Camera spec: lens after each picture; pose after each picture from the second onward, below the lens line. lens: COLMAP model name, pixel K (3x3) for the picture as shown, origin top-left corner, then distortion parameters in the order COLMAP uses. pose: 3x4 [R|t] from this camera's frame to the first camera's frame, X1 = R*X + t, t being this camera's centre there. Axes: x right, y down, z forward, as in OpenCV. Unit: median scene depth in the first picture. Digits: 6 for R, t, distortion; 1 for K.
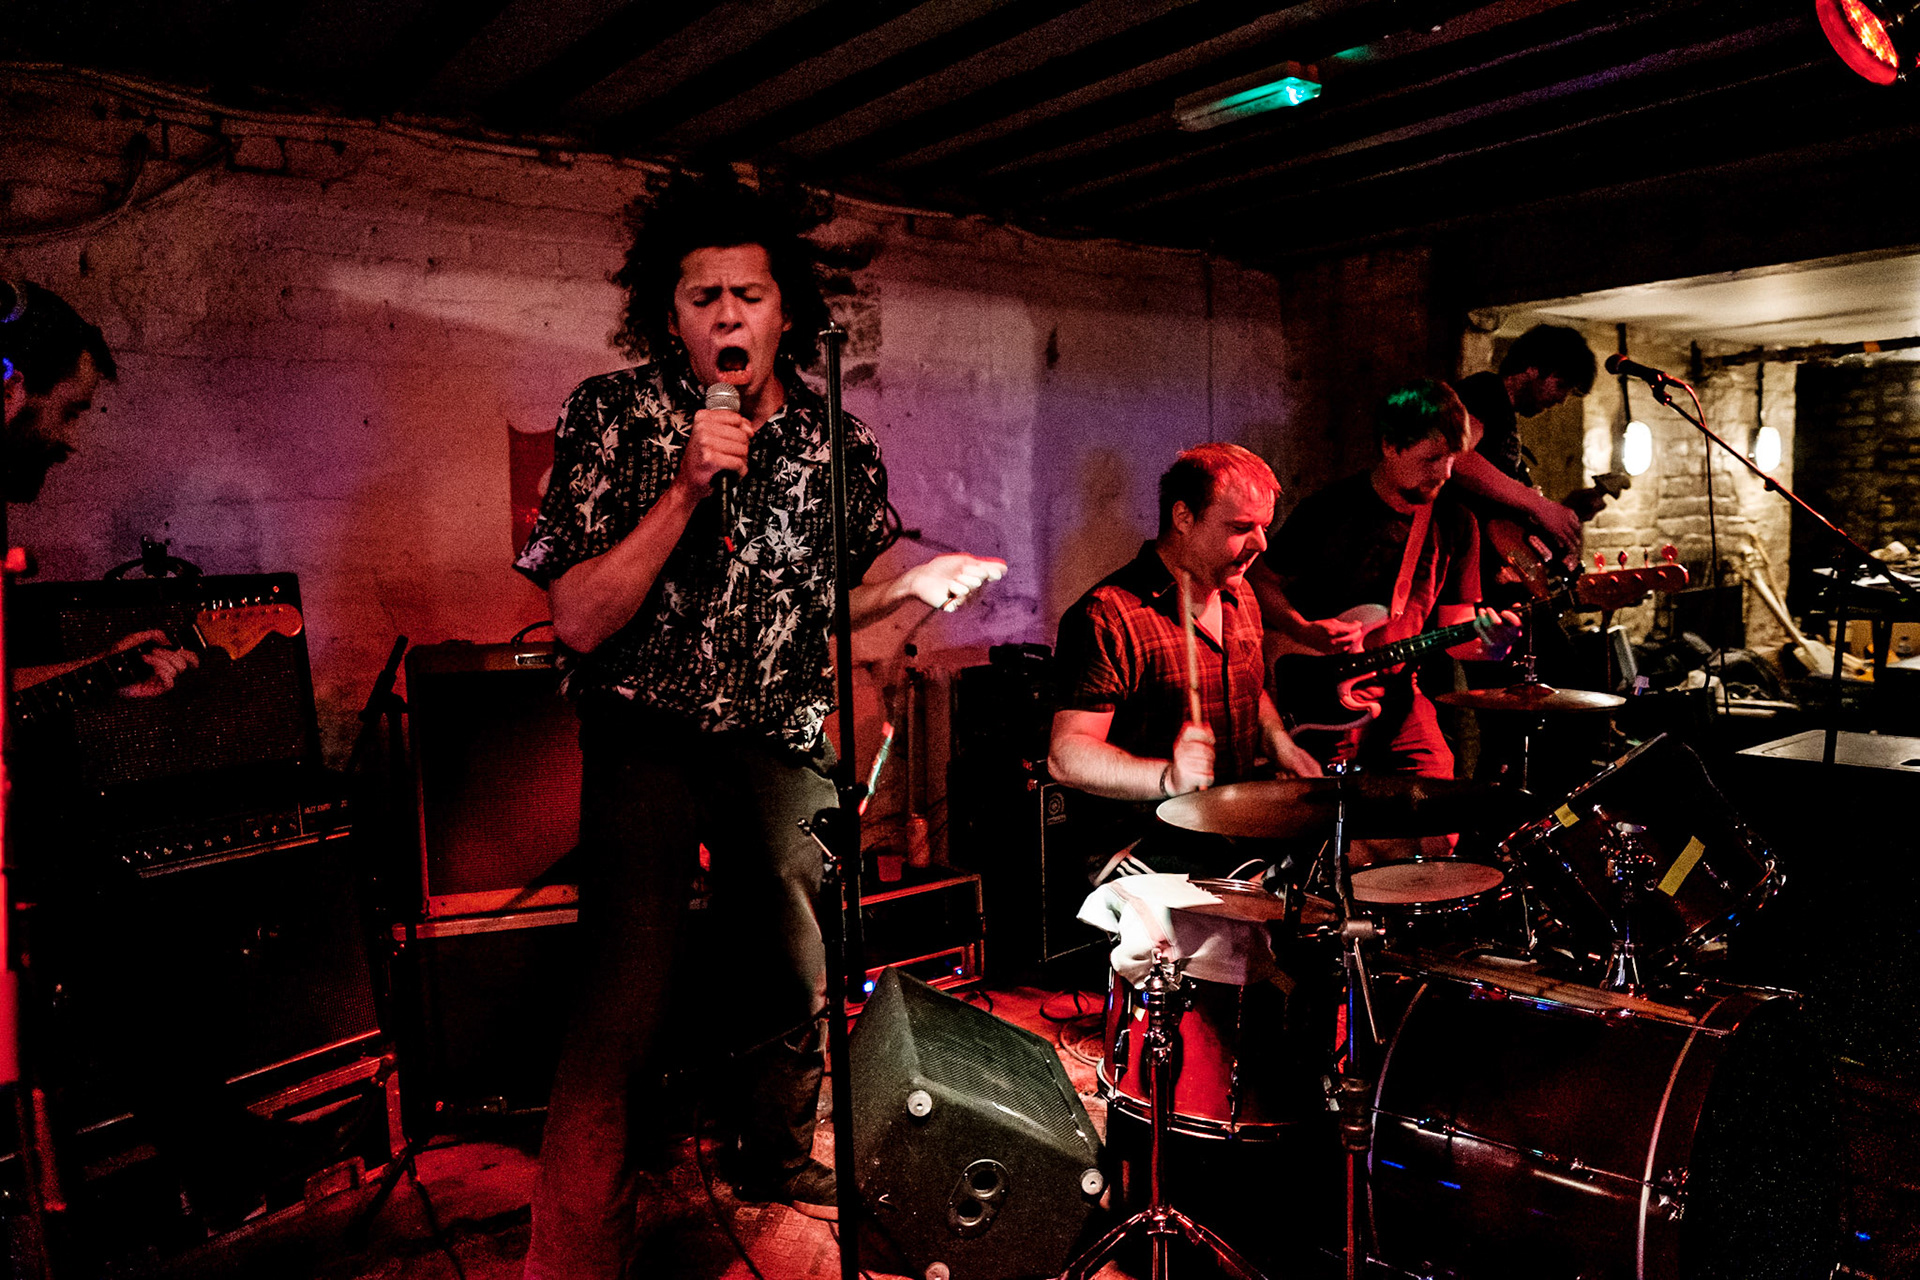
lens RADIAL K [[1368.8, 0, 955.2], [0, 1368.8, 659.8], [0, 0, 1]] dist [-0.006953, 0.000278]
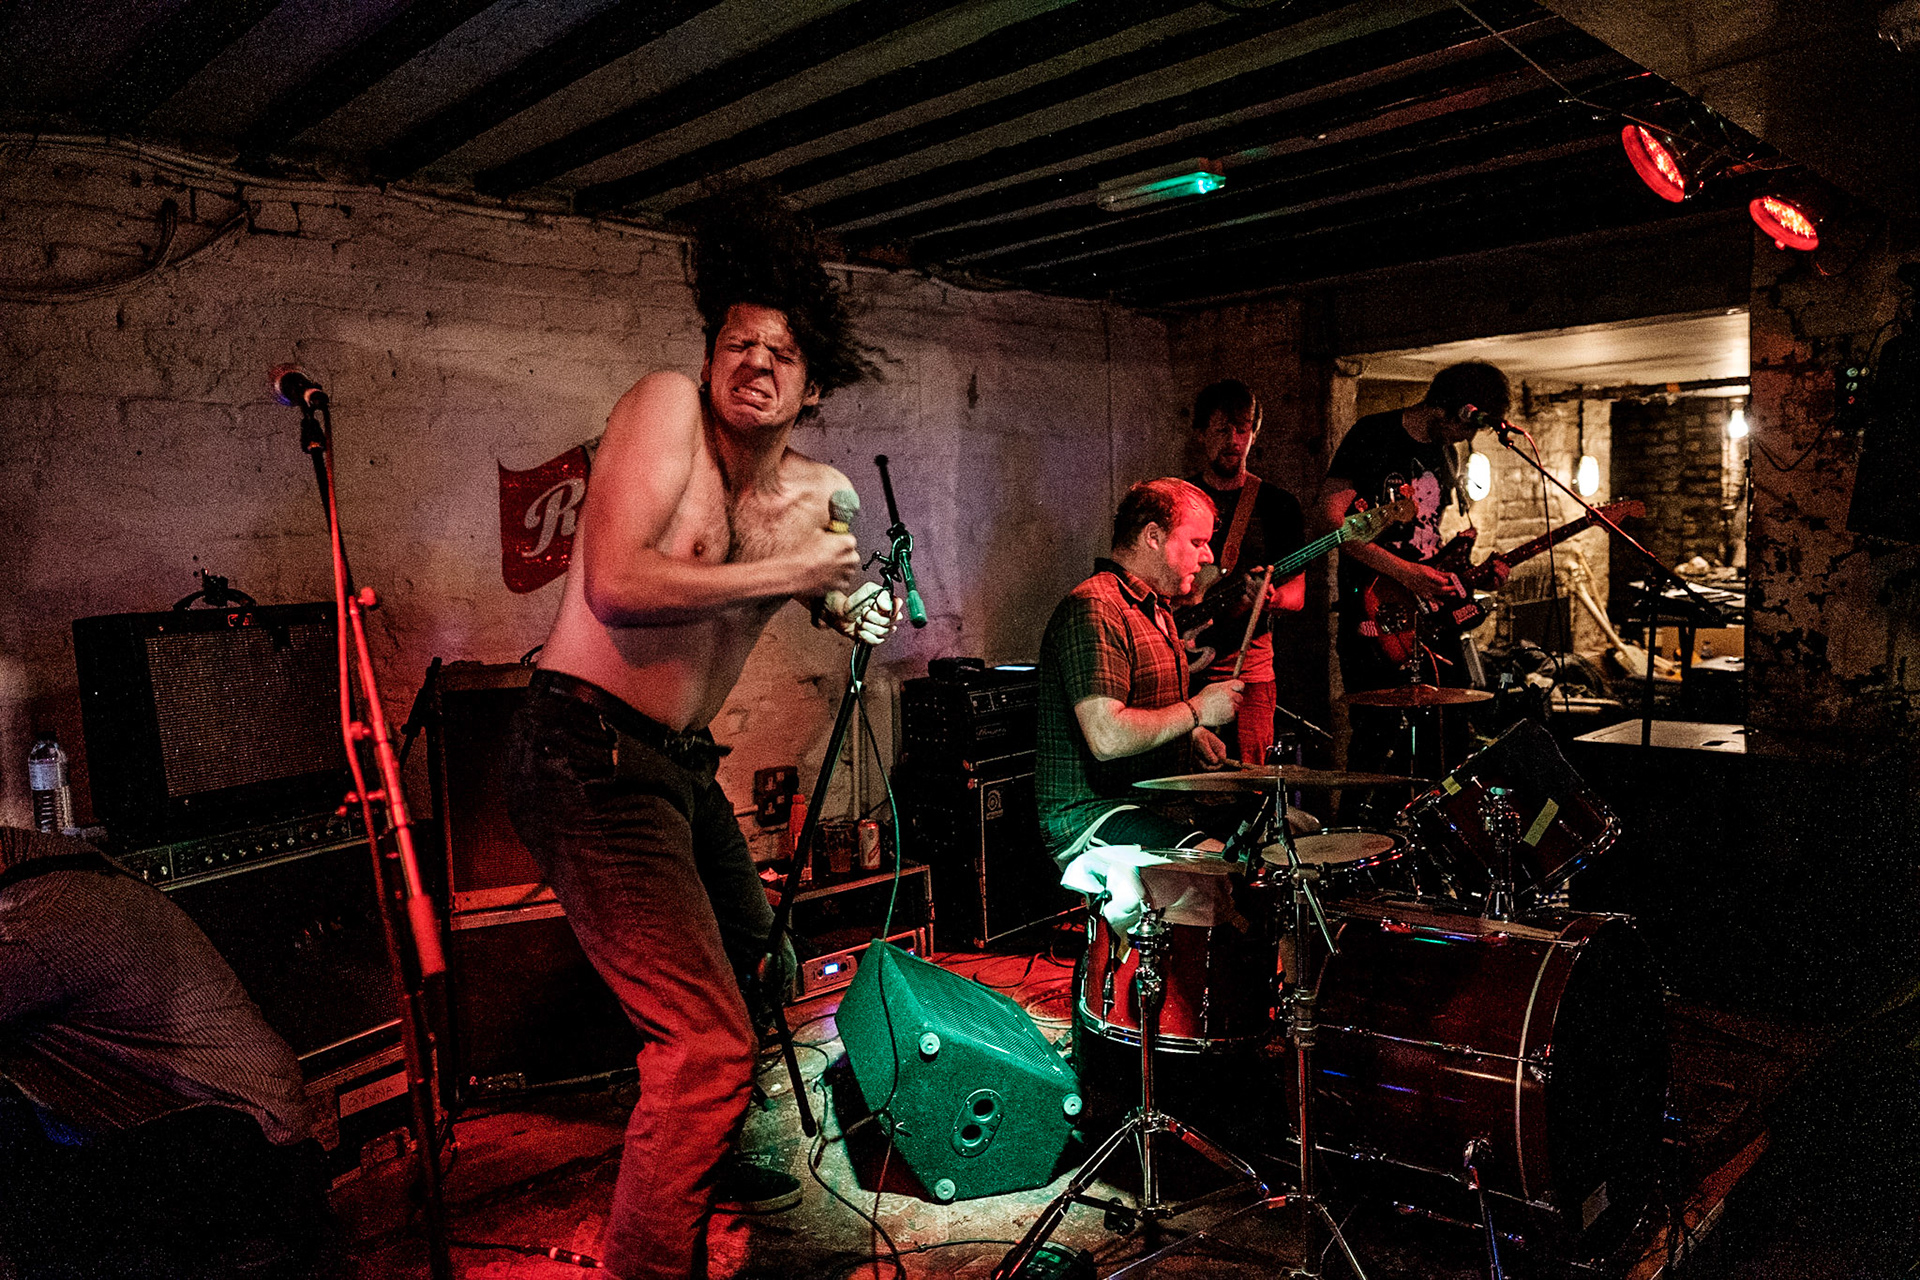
lens RADIAL K [[1368.8, 0, 955.2], [0, 1368.8, 659.8], [0, 0, 1]] dist [-0.006953, 0.000278]
pose [[0.994596, -0.014336, 0.102827, -0.088251], [0.015561, 0.999817, -0.011115, 0.003047], [-0.102649, 0.012655, 0.994637, -0.136220]]
